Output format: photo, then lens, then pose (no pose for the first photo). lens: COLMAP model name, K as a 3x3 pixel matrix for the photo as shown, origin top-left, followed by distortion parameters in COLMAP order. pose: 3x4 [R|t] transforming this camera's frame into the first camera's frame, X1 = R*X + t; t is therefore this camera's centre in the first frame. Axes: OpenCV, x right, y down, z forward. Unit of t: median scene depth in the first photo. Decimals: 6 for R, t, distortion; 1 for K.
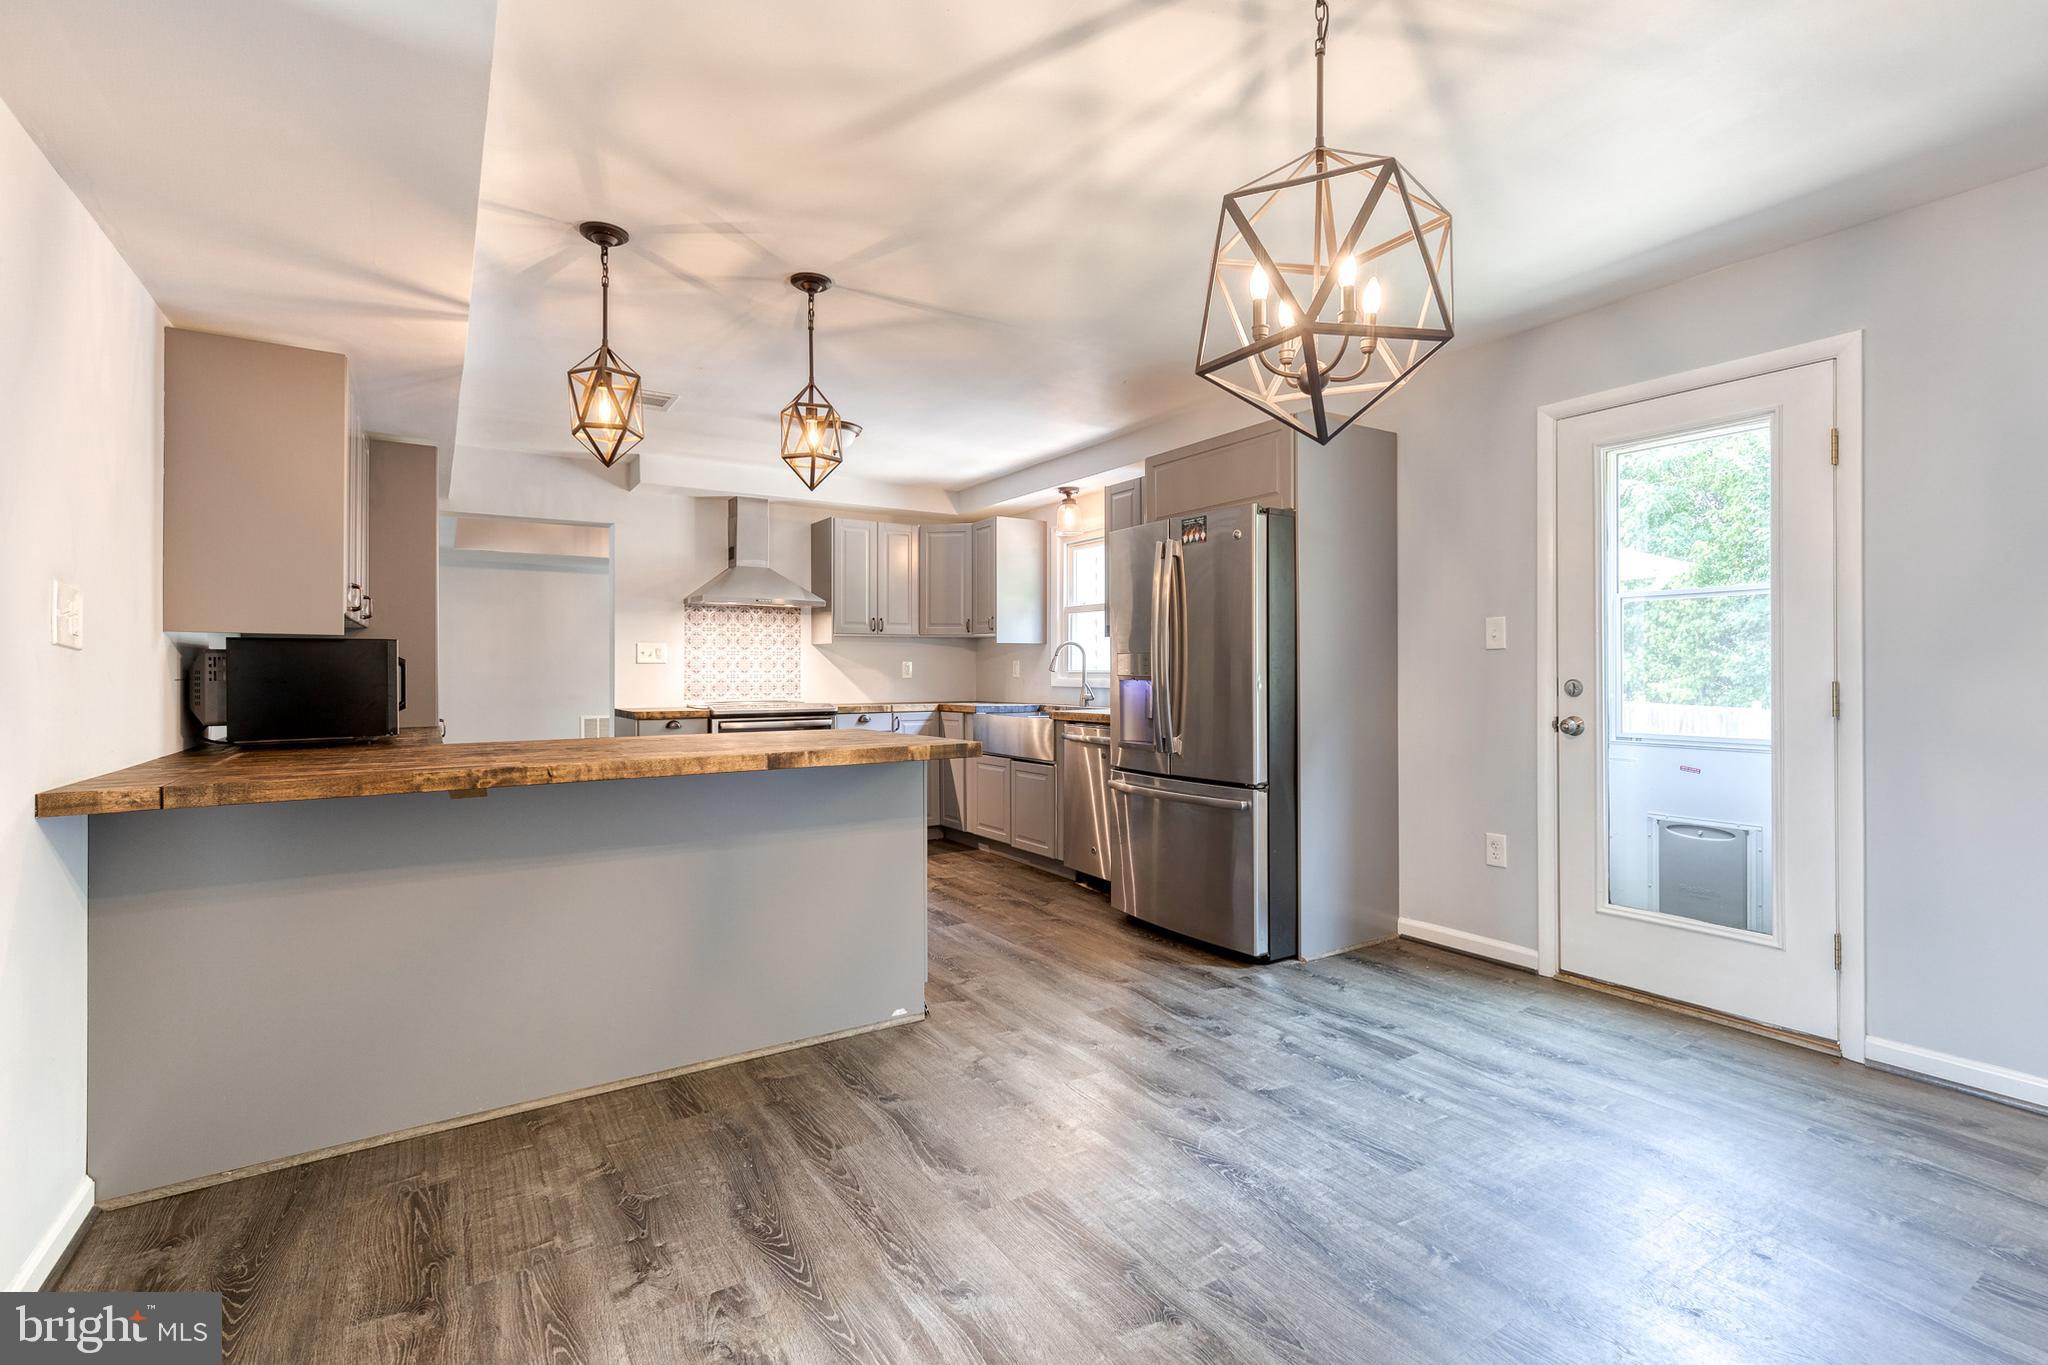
lens RADIAL K [[935.0, 0, 1042.2], [0, 935.0, 670.2], [0, 0, 1]] dist [0.009019, -0.000640]
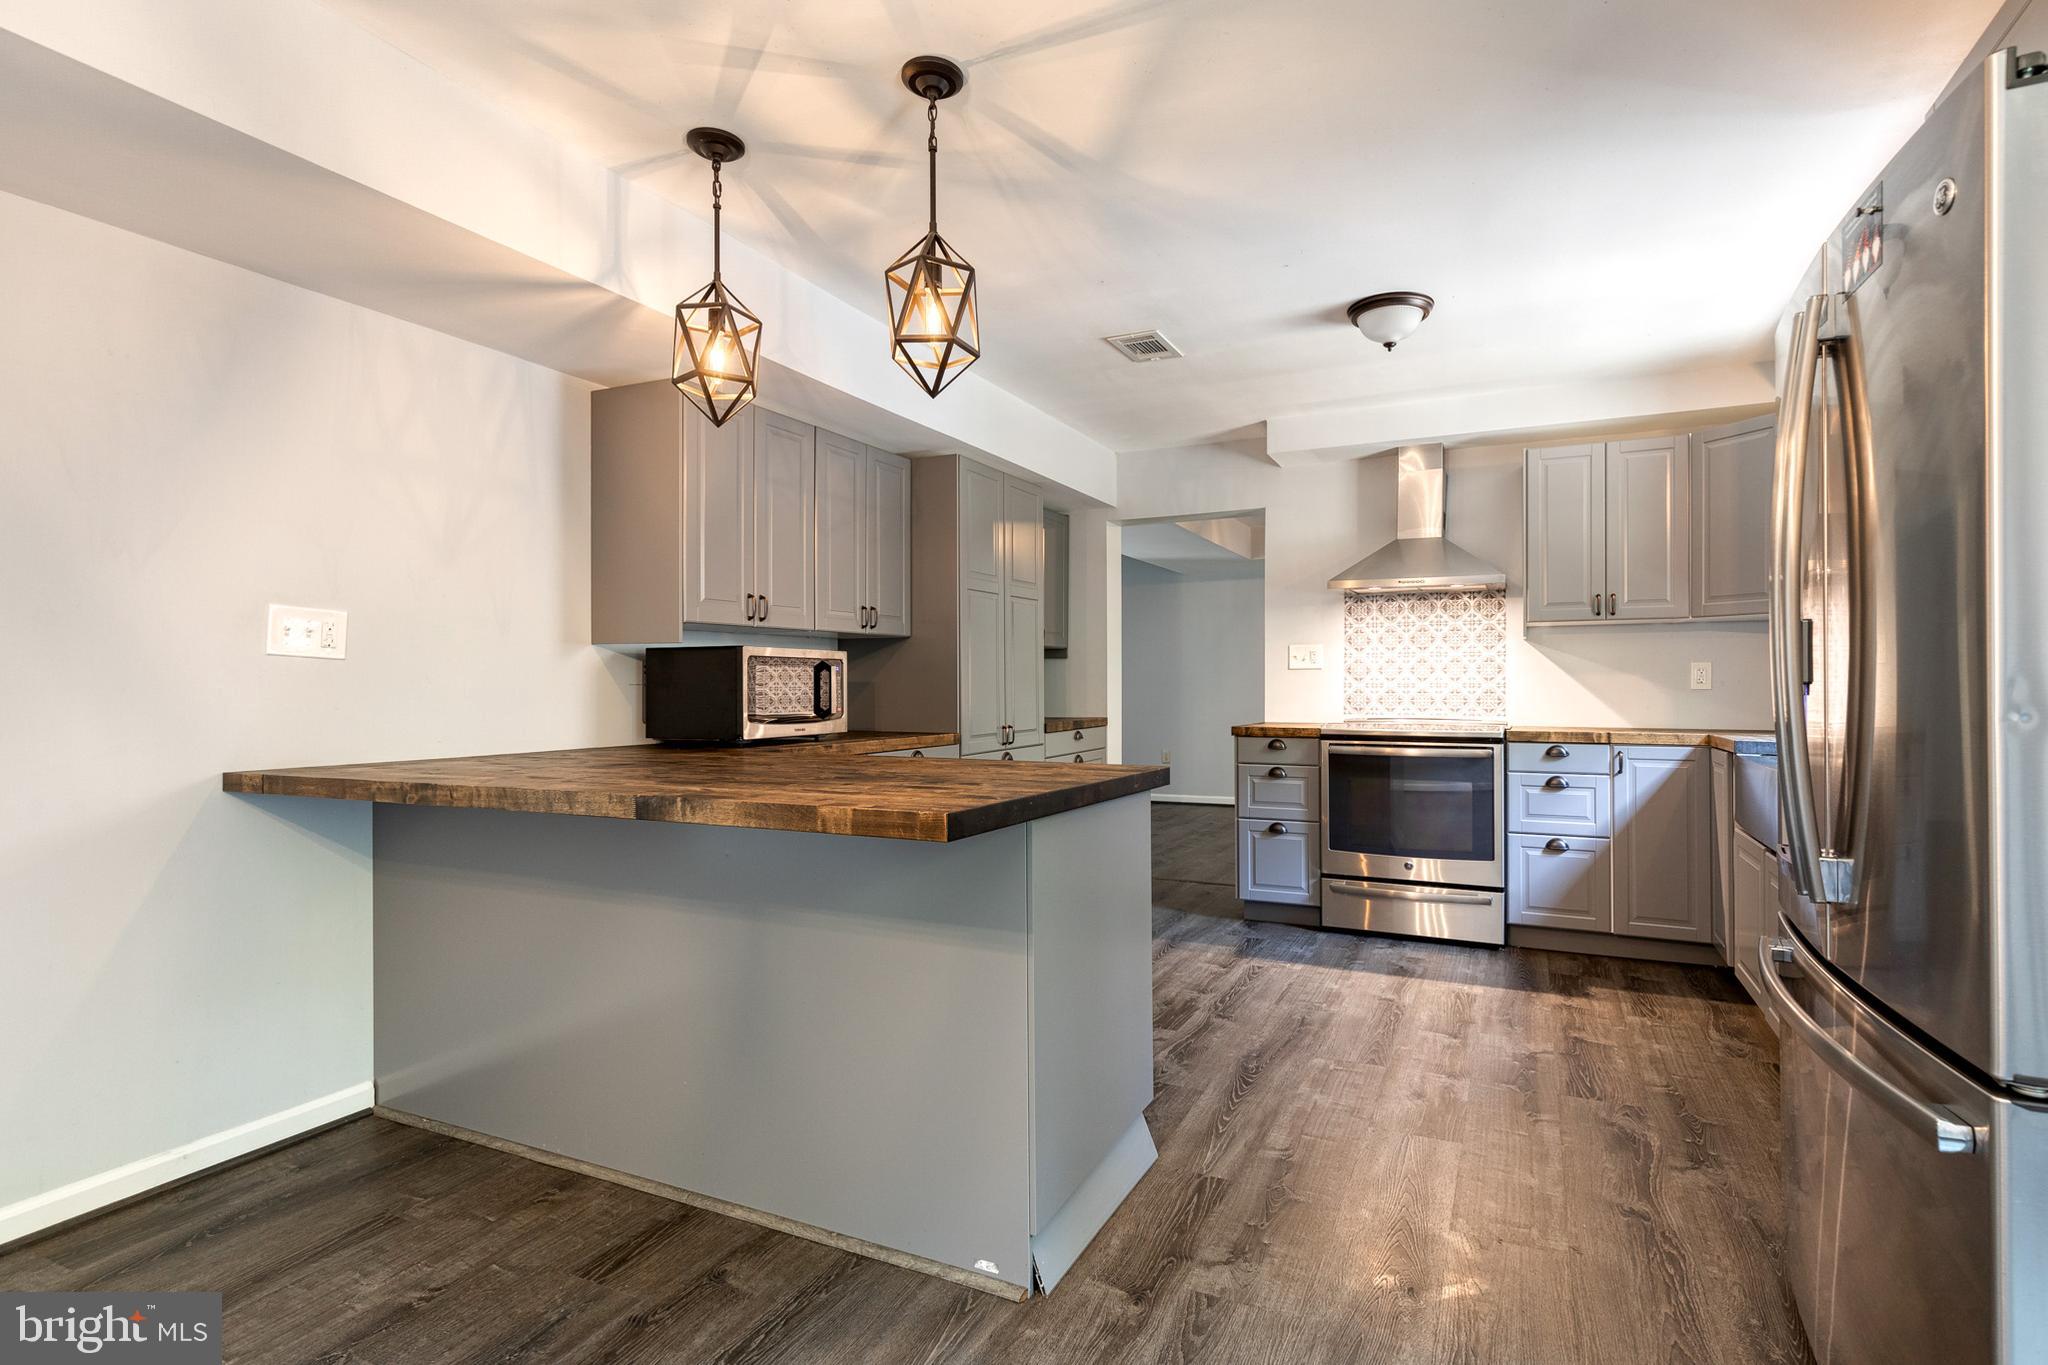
lens RADIAL K [[960.1, 0, 1090.3], [0, 960.1, 682.2], [0, 0, 1]] dist [0.008658, -0.000602]
pose [[0.540441, -0.000468, -0.841382, 0.332422], [0.001779, 0.999998, 0.000586, 0.005522], [0.841380, -0.001813, 0.540441, 0.643052]]
